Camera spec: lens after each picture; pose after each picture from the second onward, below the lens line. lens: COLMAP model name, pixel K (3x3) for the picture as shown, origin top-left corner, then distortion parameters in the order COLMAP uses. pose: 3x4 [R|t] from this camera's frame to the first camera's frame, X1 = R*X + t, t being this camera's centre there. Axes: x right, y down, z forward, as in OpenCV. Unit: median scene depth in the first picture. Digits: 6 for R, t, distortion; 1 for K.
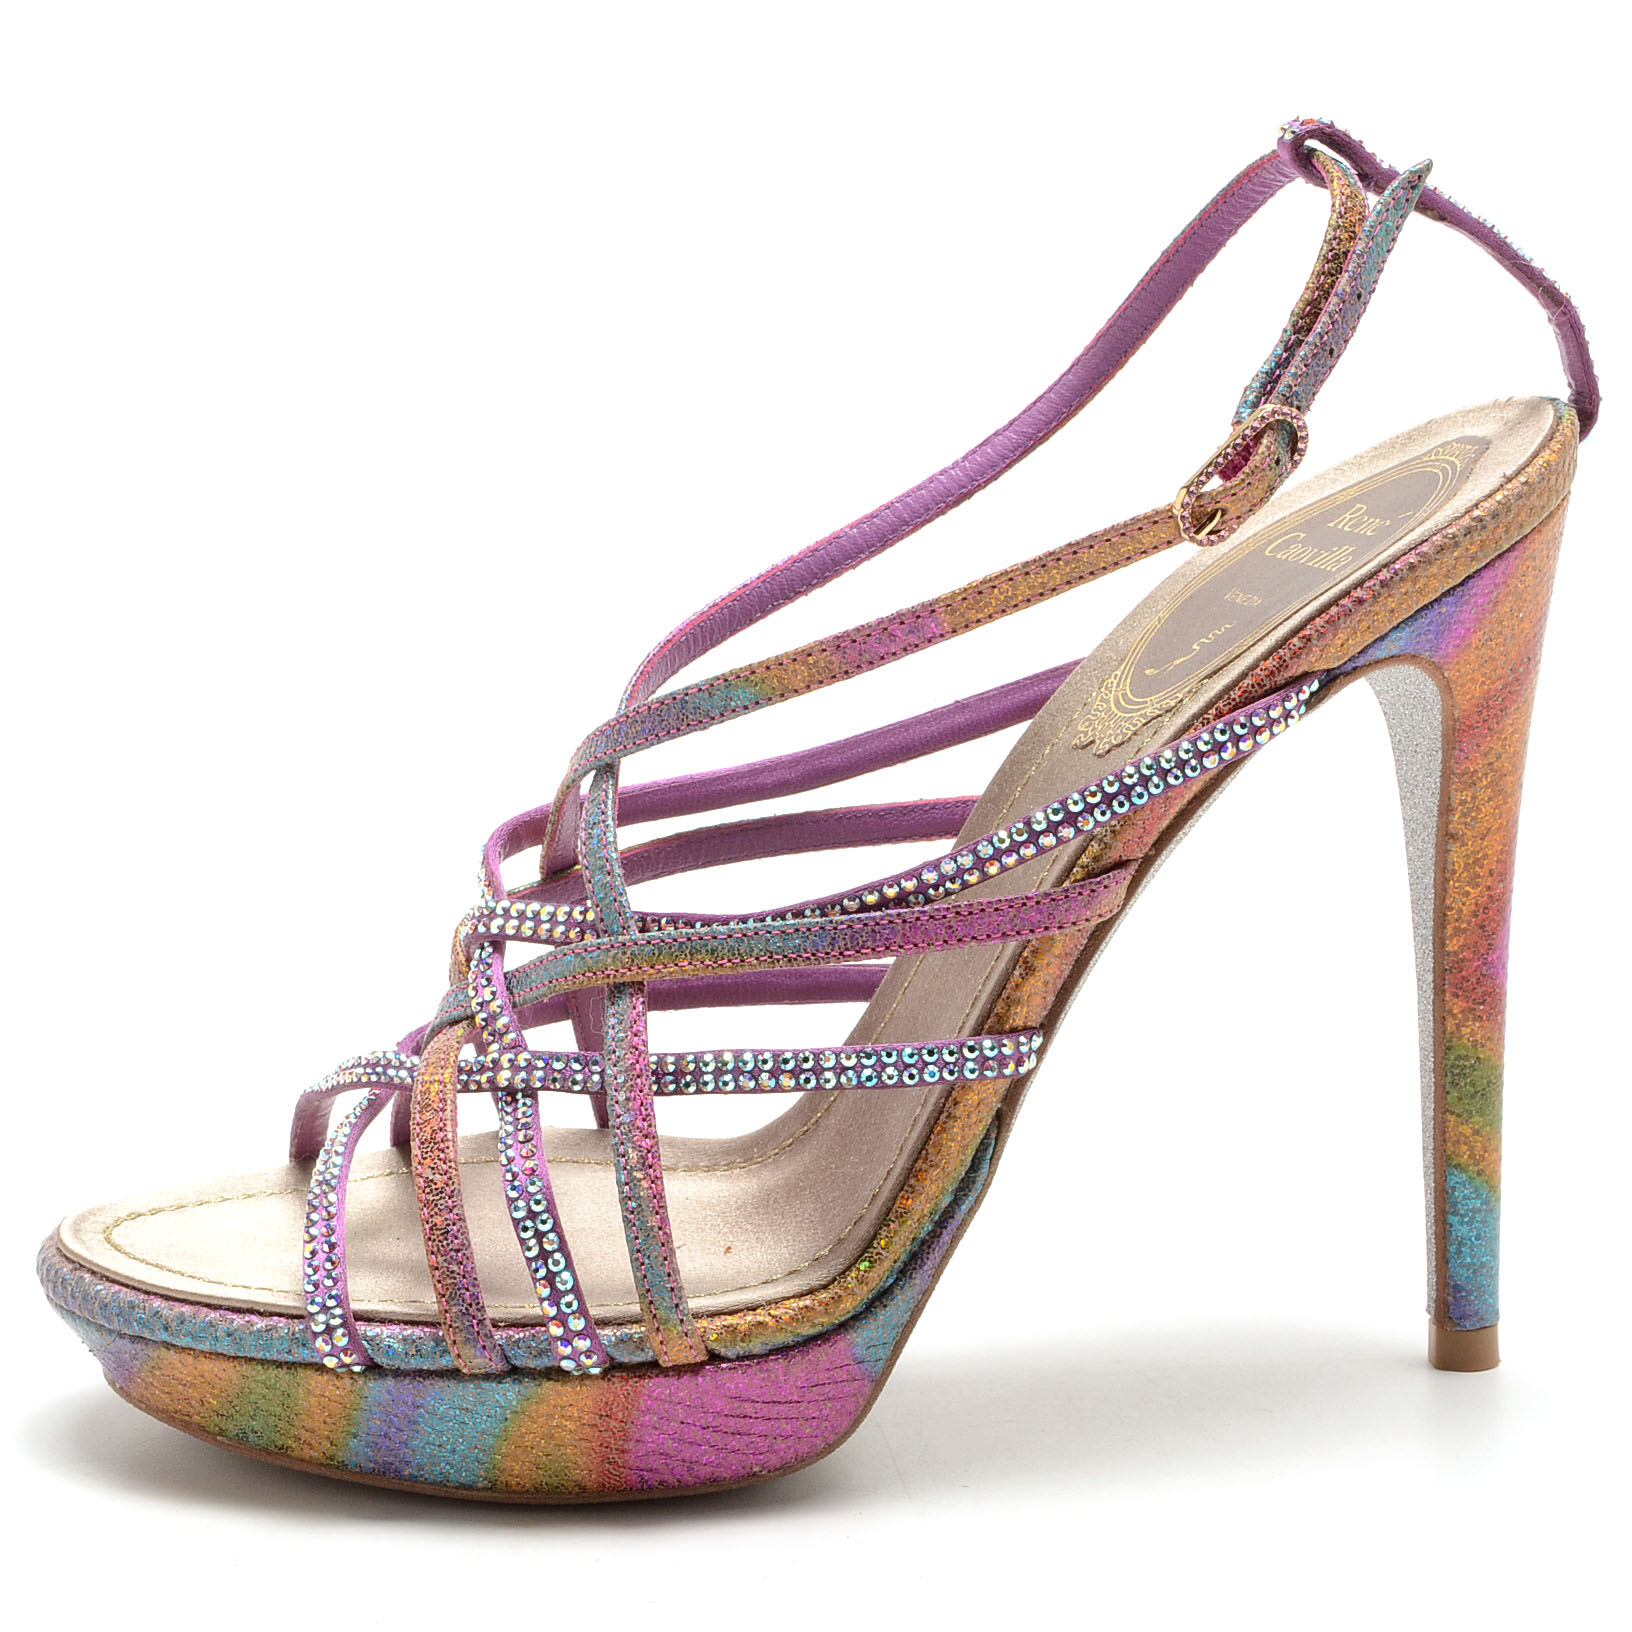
lens RADIAL K [[4957.0, 0, 815.9], [0, 4957.0, 819.6], [0, 0, 1]] dist [0.108869, 0.000000]
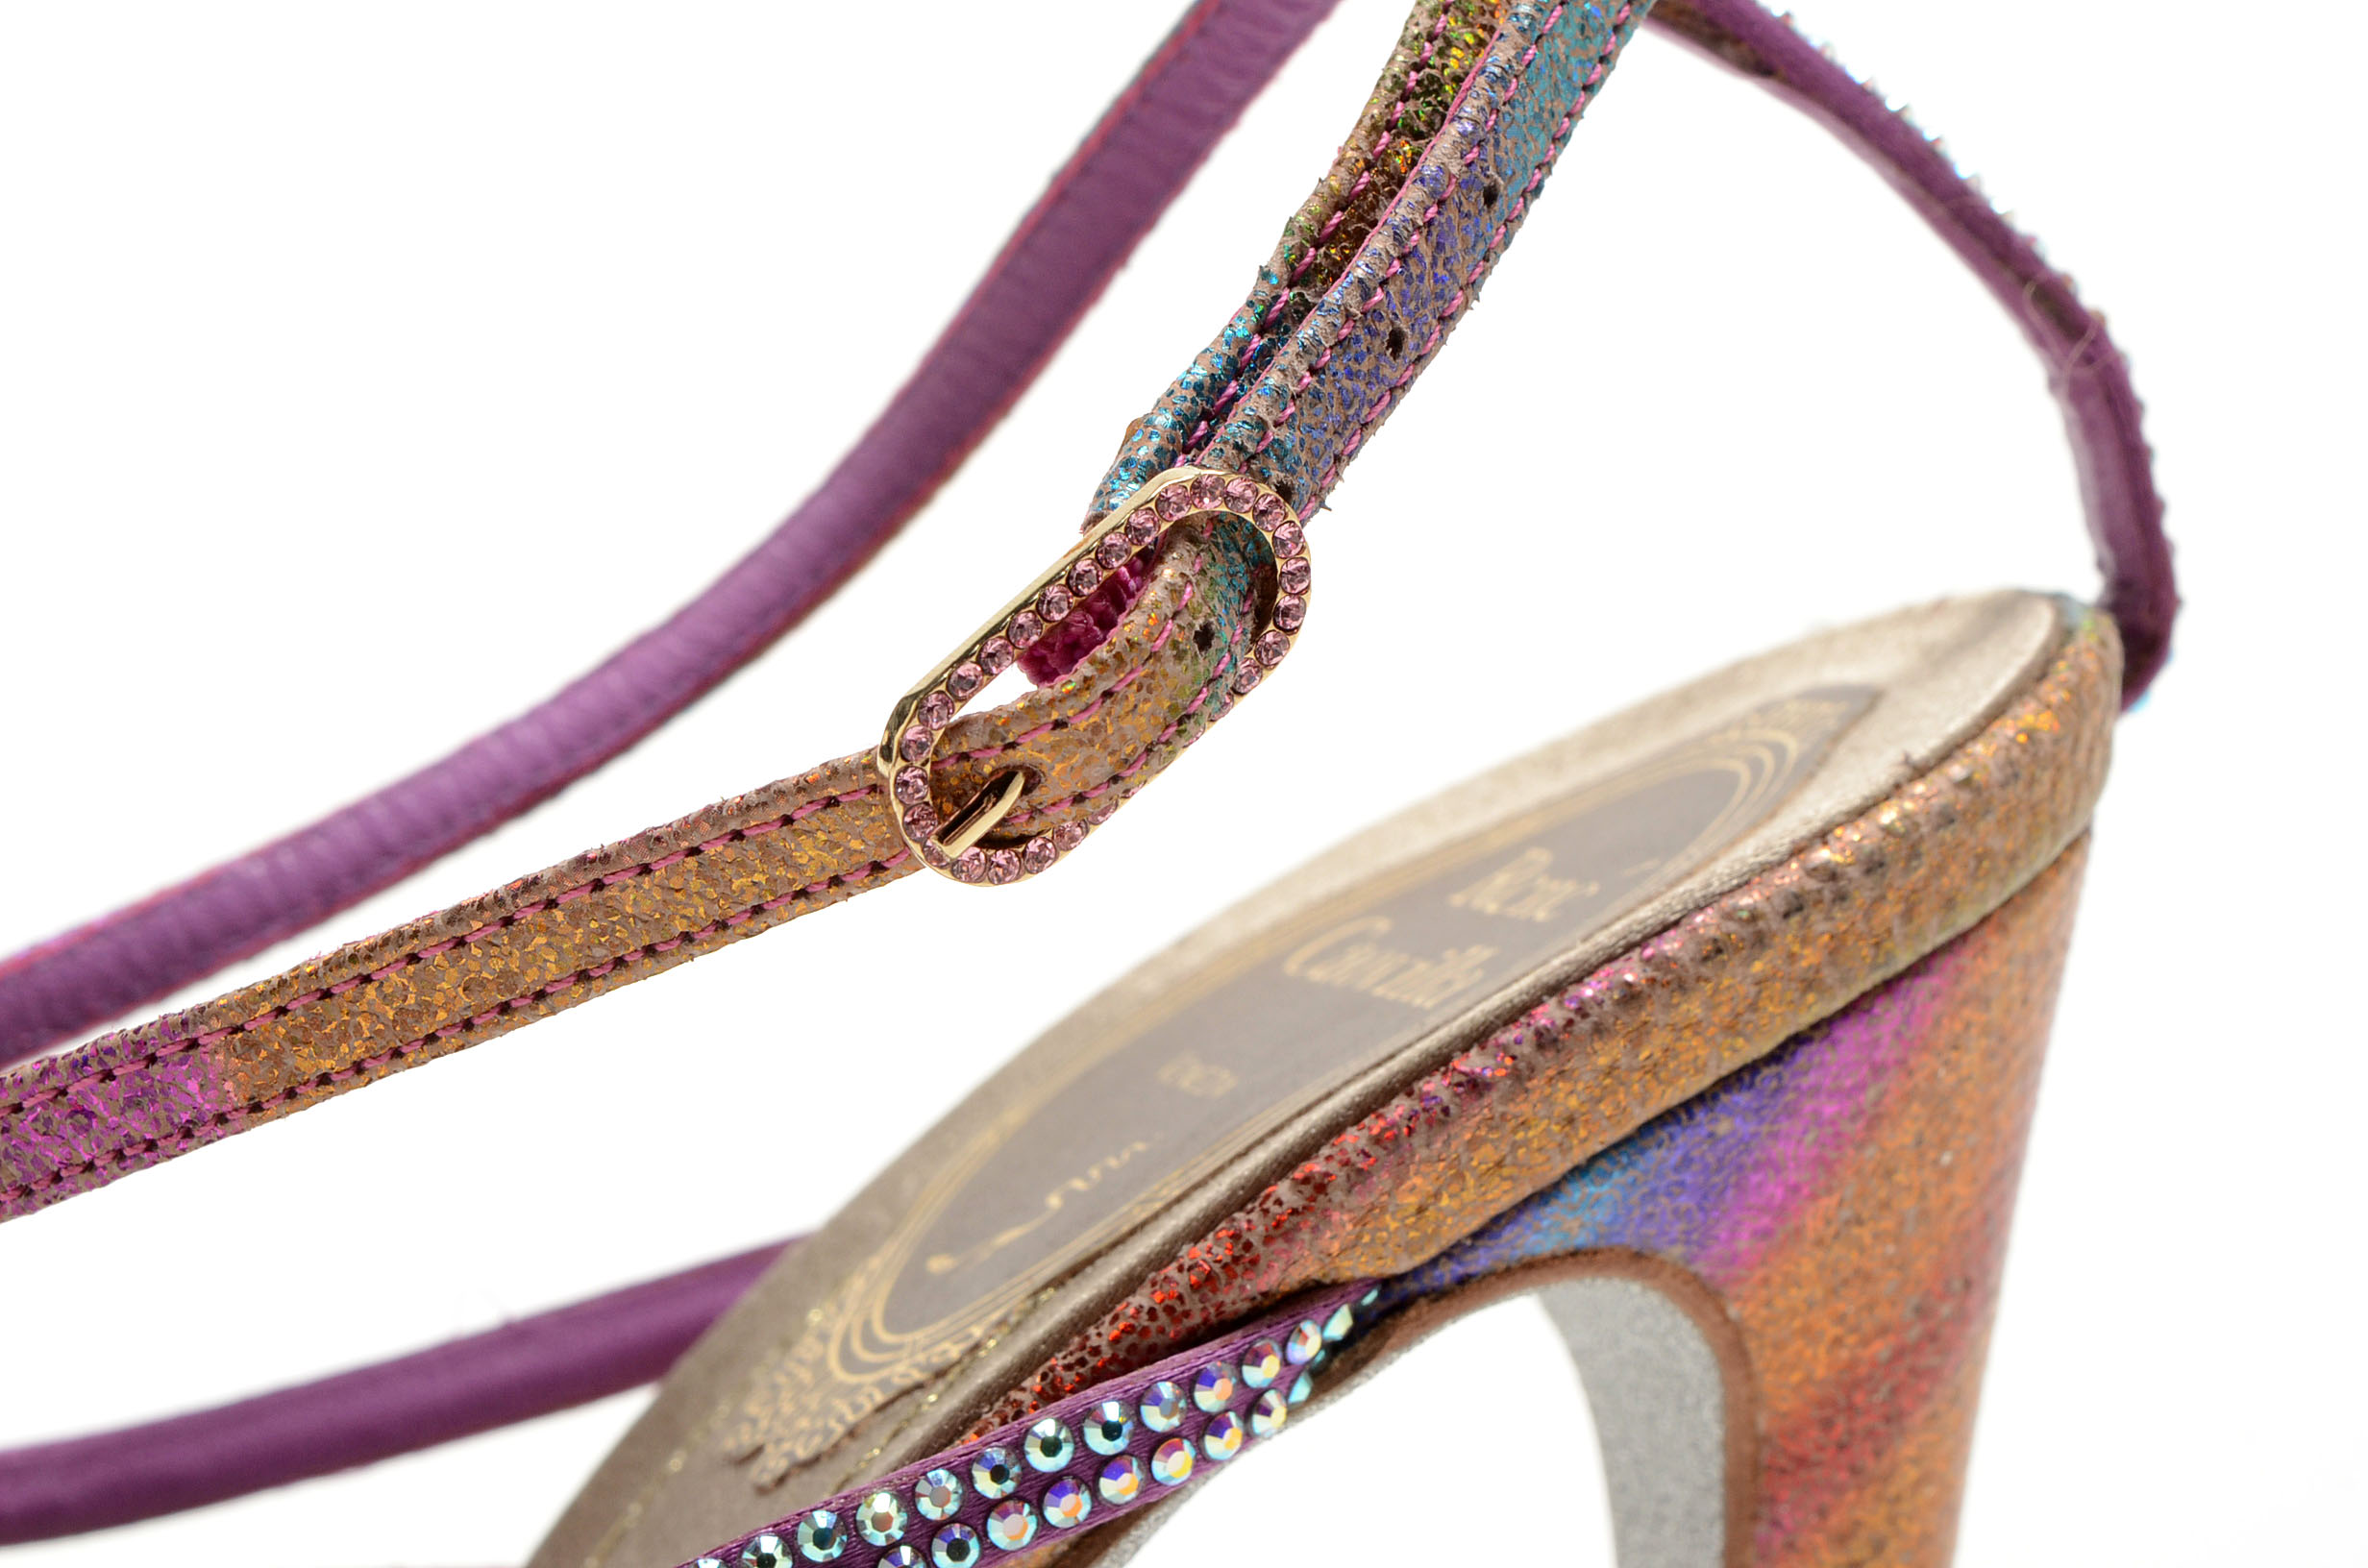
lens RADIAL K [[5318.7, 0, 1181.4], [0, 5318.7, 780.2], [0, 0, 1]] dist [0.092481, 0.000000]
pose [[0.998457, 0.048275, -0.027448, 0.097819], [-0.051337, 0.990857, -0.124771, -0.017548], [0.021174, 0.125988, 0.991806, 0.624202]]
